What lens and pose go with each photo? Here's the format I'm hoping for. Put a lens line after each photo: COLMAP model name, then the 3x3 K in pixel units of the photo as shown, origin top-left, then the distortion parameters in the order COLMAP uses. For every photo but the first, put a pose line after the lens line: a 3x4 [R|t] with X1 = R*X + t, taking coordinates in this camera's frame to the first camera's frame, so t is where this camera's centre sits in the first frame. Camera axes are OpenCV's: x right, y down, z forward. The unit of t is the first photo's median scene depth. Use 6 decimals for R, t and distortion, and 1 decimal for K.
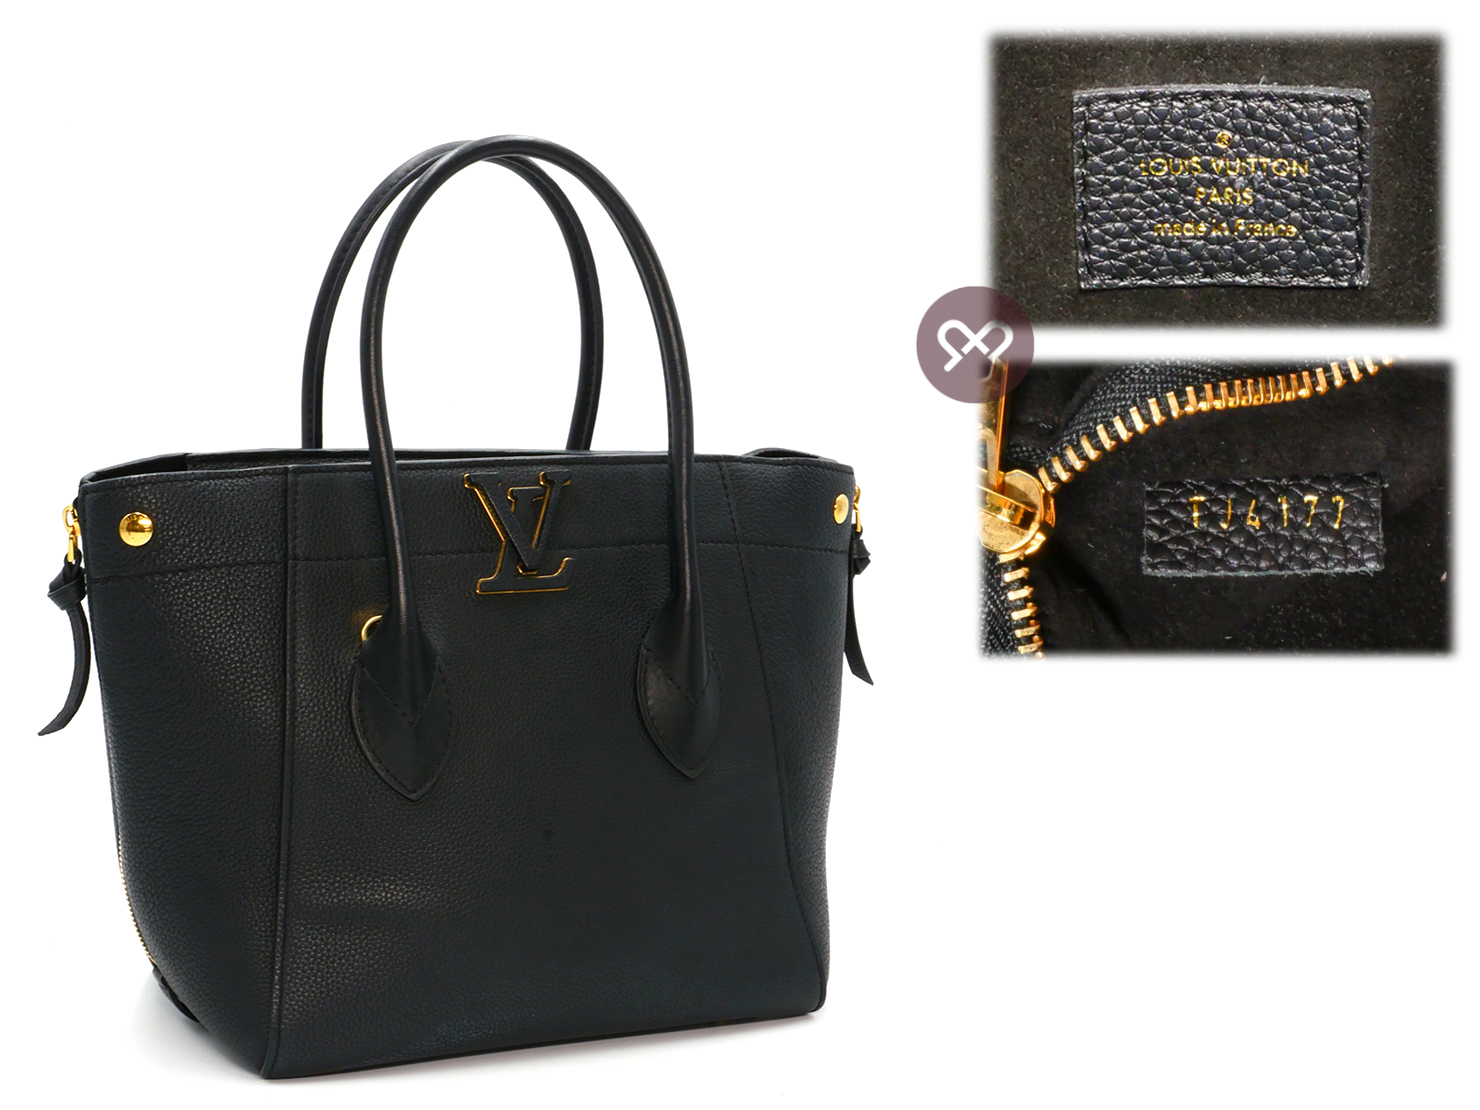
lens RADIAL K [[1781.1, 0, 740.0], [0, 1781.1, 555.0], [0, 0, 1]] dist [-0.130480, 0.027793]
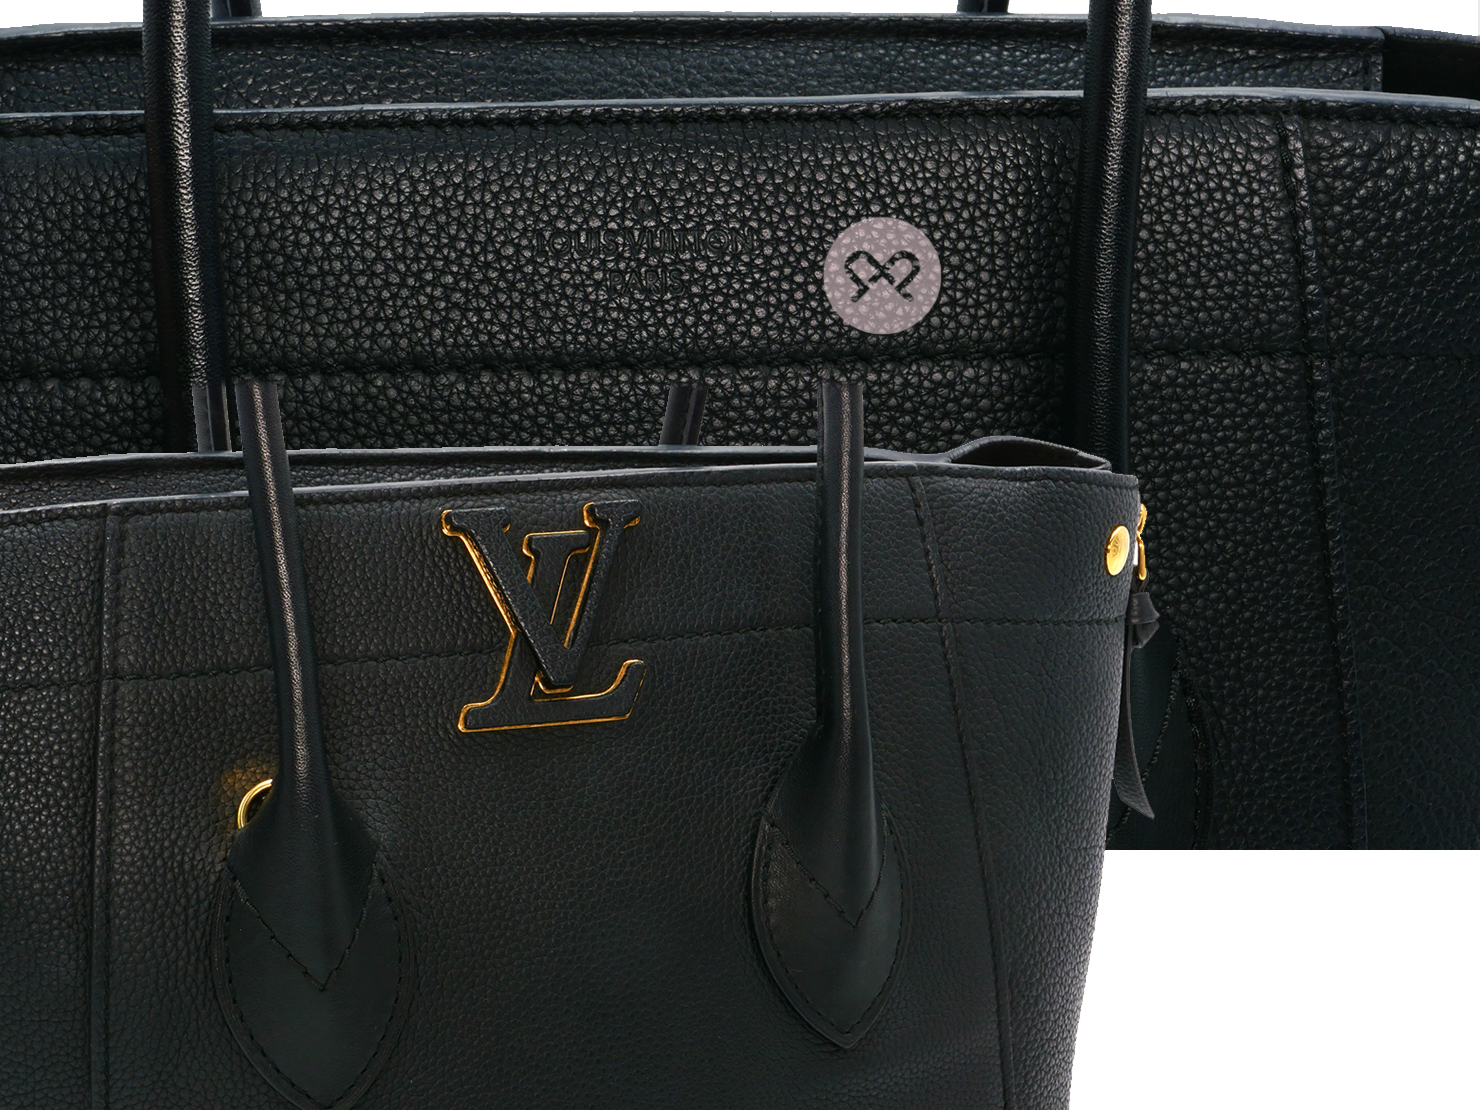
lens RADIAL K [[1781.1, 0, 740.0], [0, 1781.1, 555.0], [0, 0, 1]] dist [-0.130480, 0.027793]
pose [[0.993283, 0.023710, -0.113256, -0.000873], [-0.015722, 0.997359, 0.070907, -0.073064], [0.114638, -0.068650, 0.991032, 0.469710]]
